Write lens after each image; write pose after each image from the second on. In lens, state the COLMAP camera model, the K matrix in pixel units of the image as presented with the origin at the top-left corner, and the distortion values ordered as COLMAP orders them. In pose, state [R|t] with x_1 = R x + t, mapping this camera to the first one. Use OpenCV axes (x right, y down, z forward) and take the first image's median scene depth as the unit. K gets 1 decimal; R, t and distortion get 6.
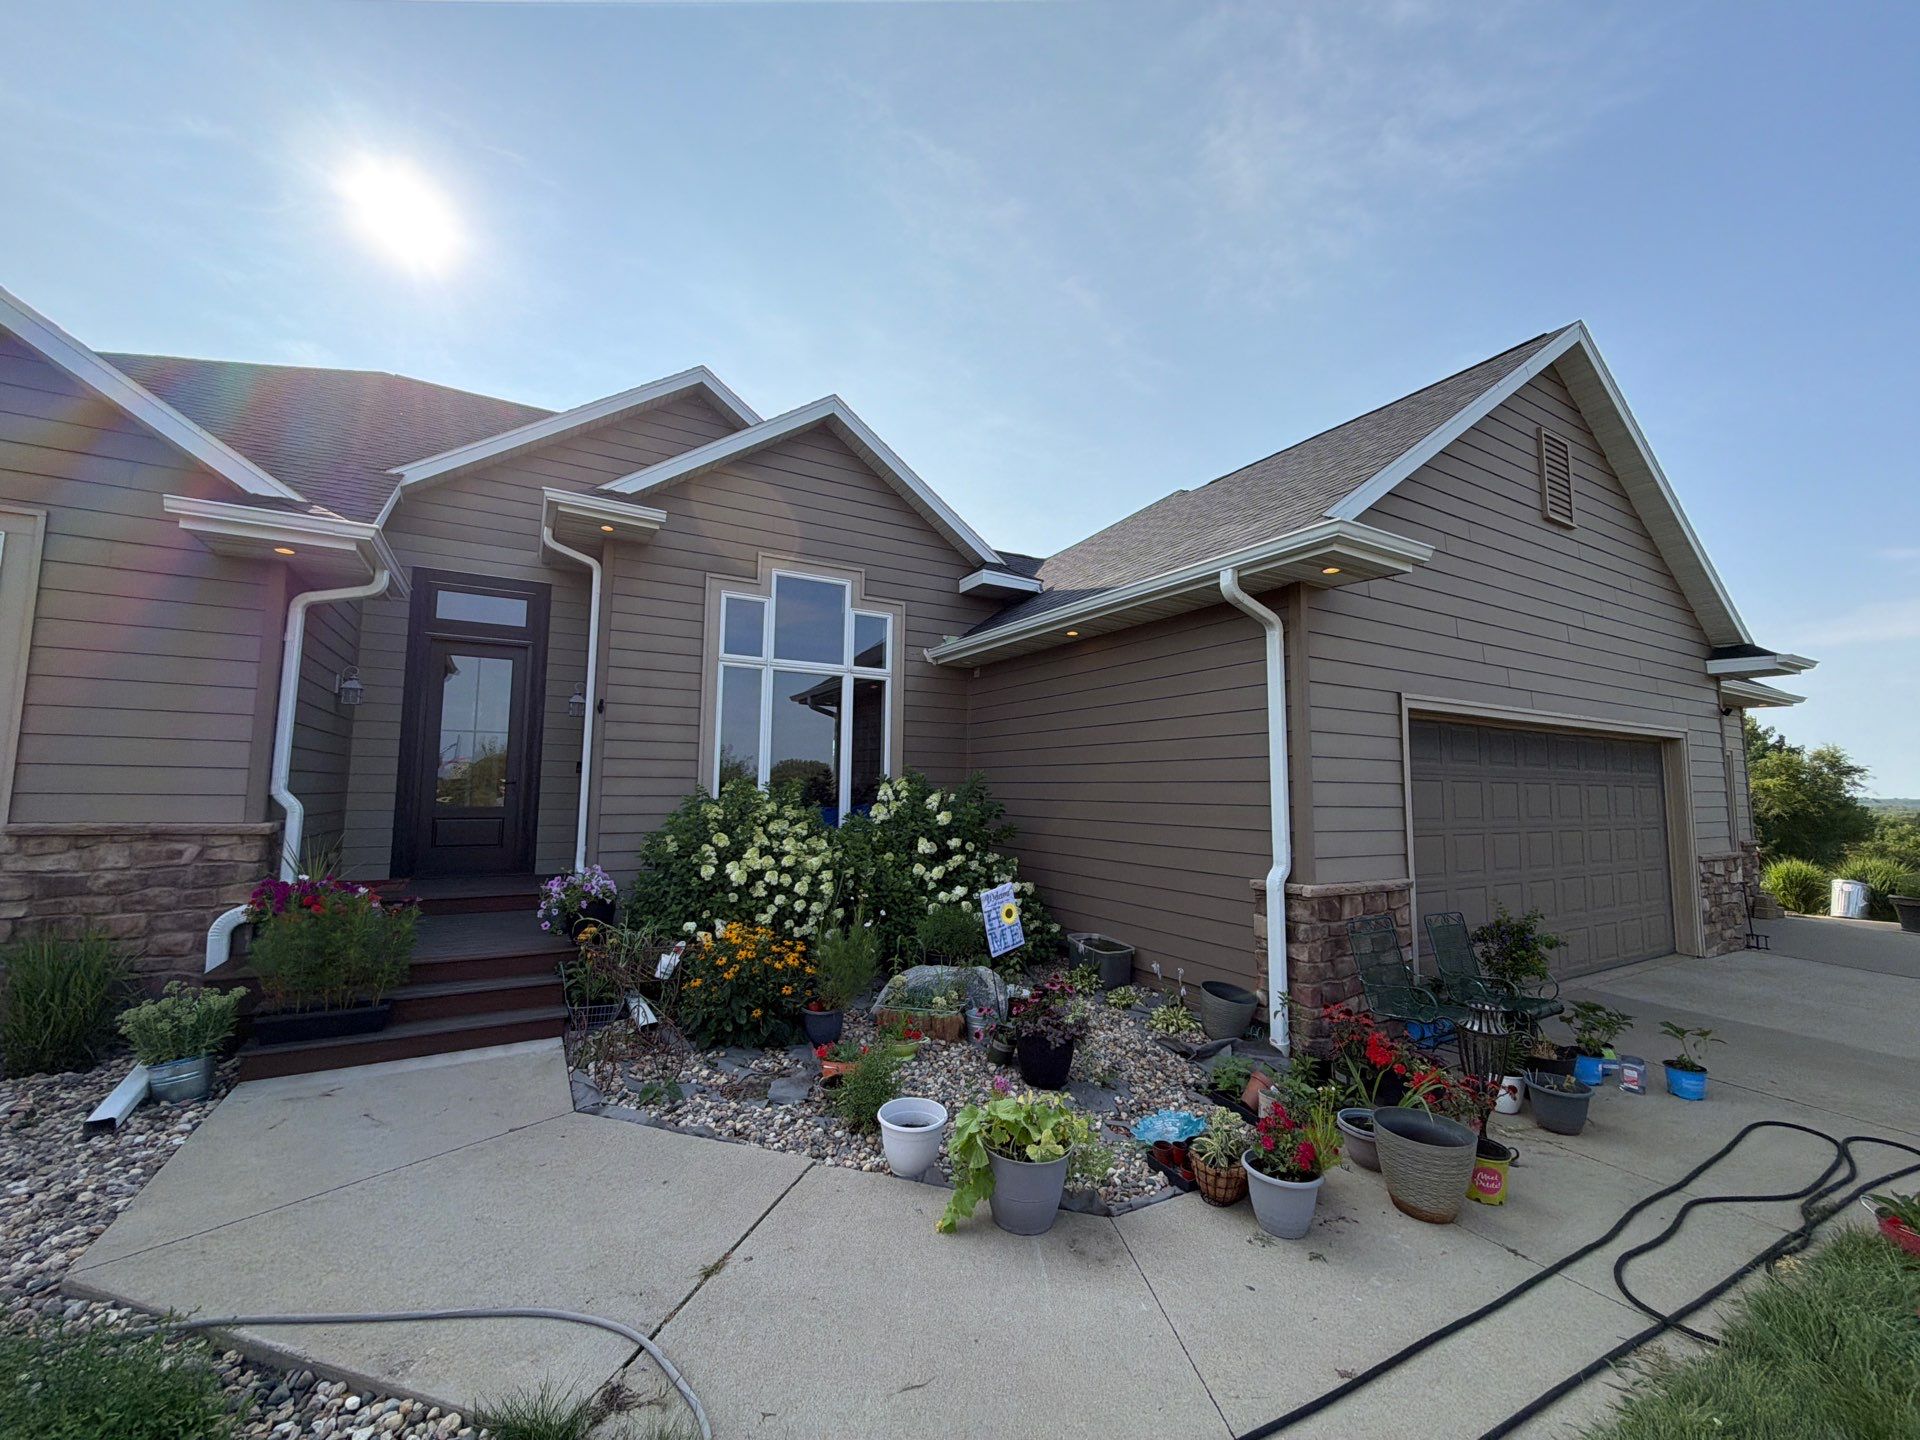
lens RADIAL K [[753.3, 0, 975.3], [0, 753.3, 730.4], [0, 0, 1]] dist [0.001593, 0.000150]
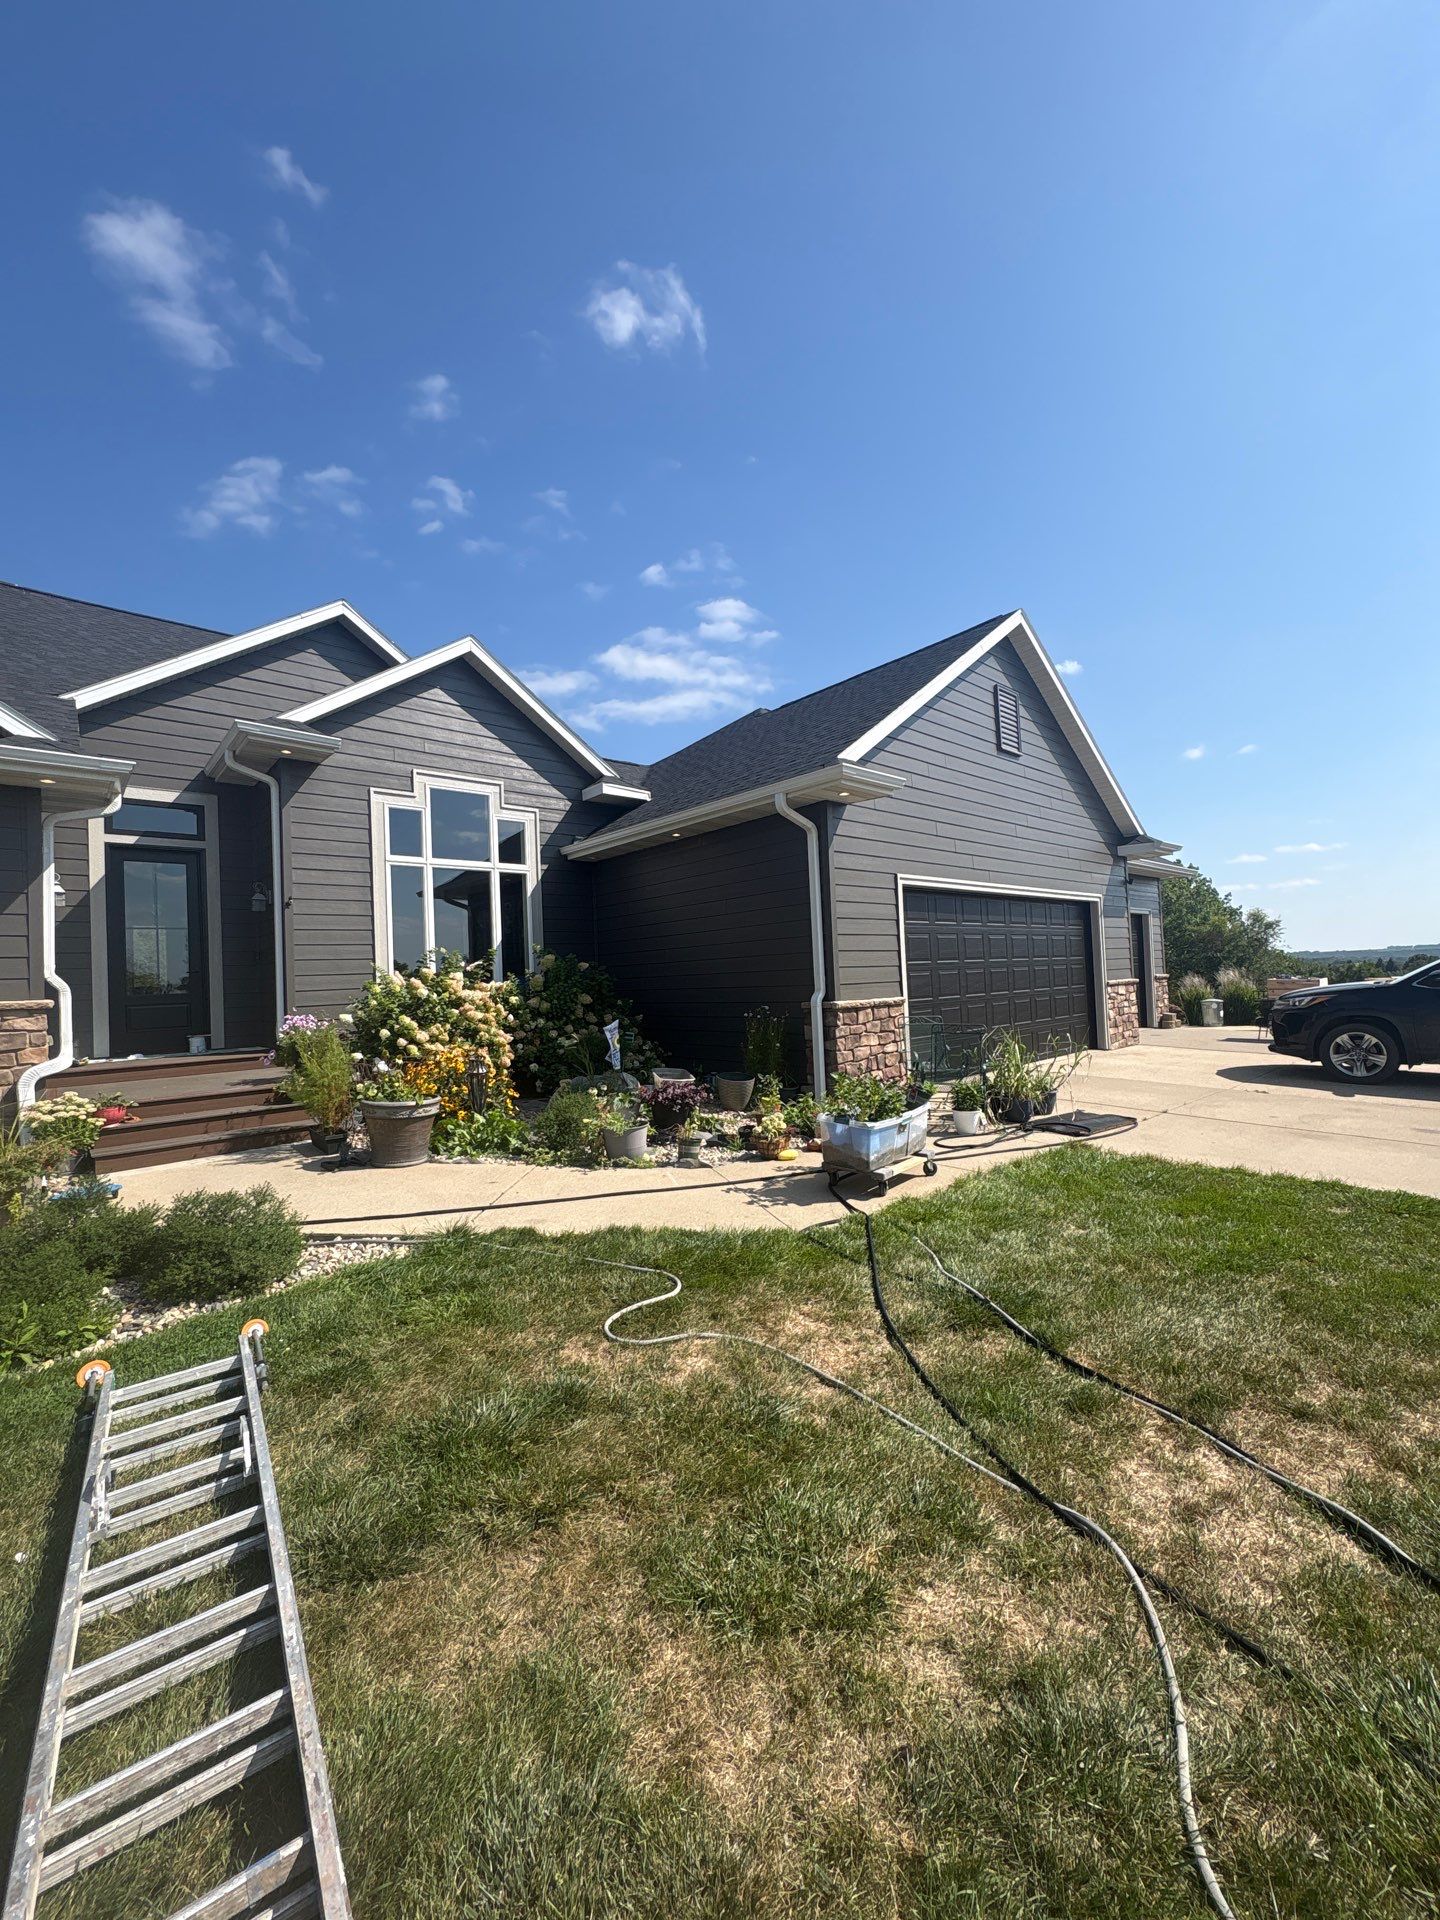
lens RADIAL K [[757.6, 0, 720.0], [0, 757.6, 960.0], [0, 0, 1]] dist [-0.000258, -0.000160]
pose [[0.981501, -0.045425, 0.185988, -0.052875], [0.035507, 0.997781, 0.056317, 0.018069], [-0.188134, -0.048671, 0.980937, -0.334534]]
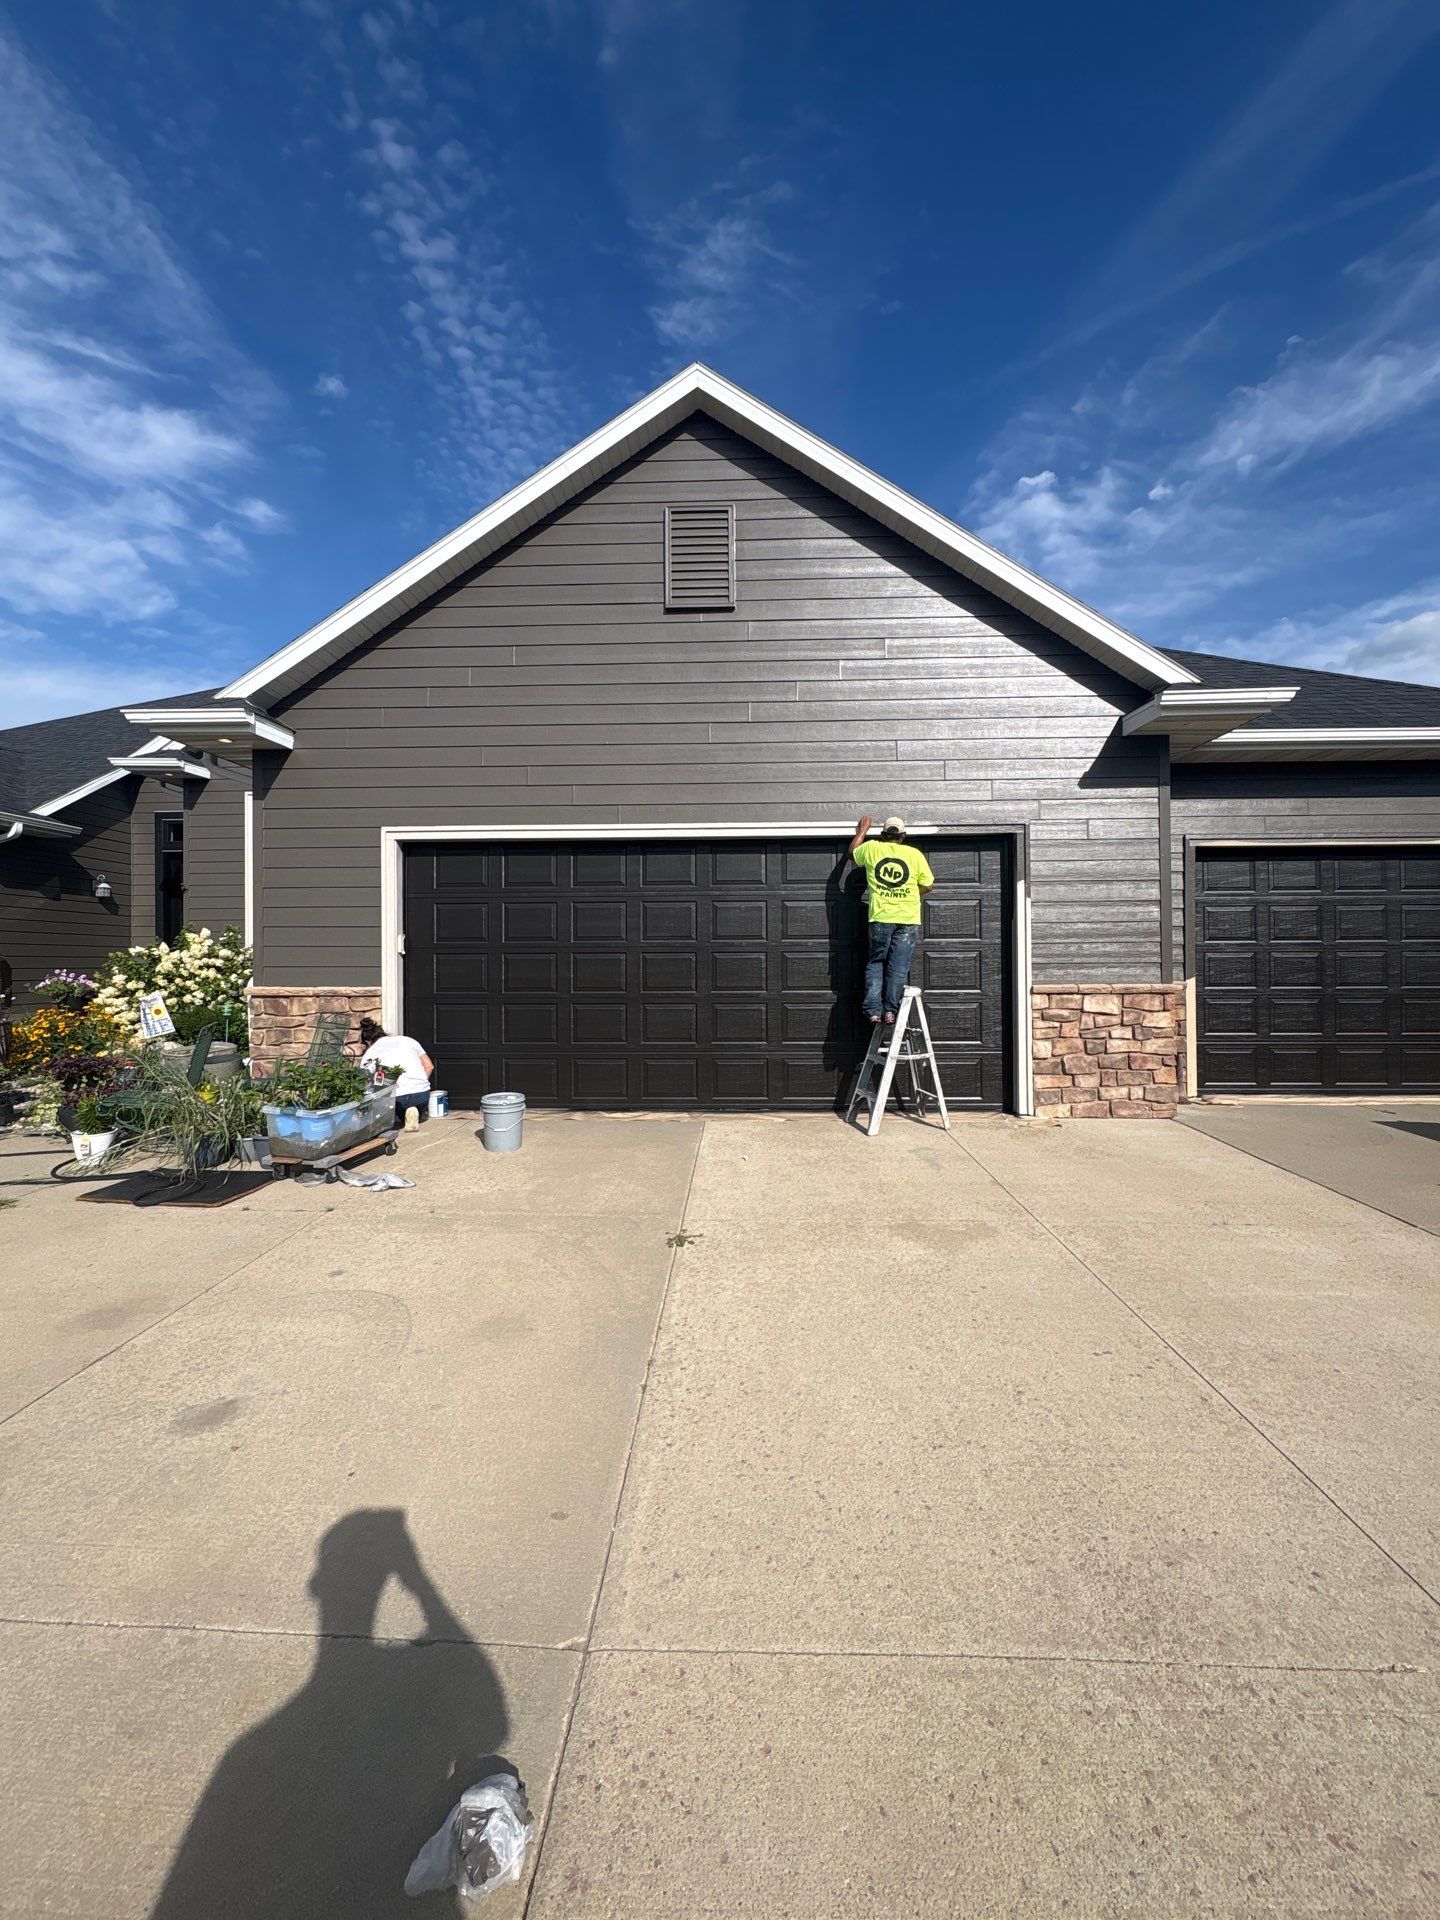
lens RADIAL K [[798.4, 0, 701.8], [0, 798.4, 941.3], [0, 0, 1]] dist [-0.001216, 0.002360]
pose [[0.841994, -0.016137, -0.539245, 1.311157], [0.056912, 0.996632, 0.059039, 0.063428], [0.536476, -0.080400, 0.840077, 0.183025]]
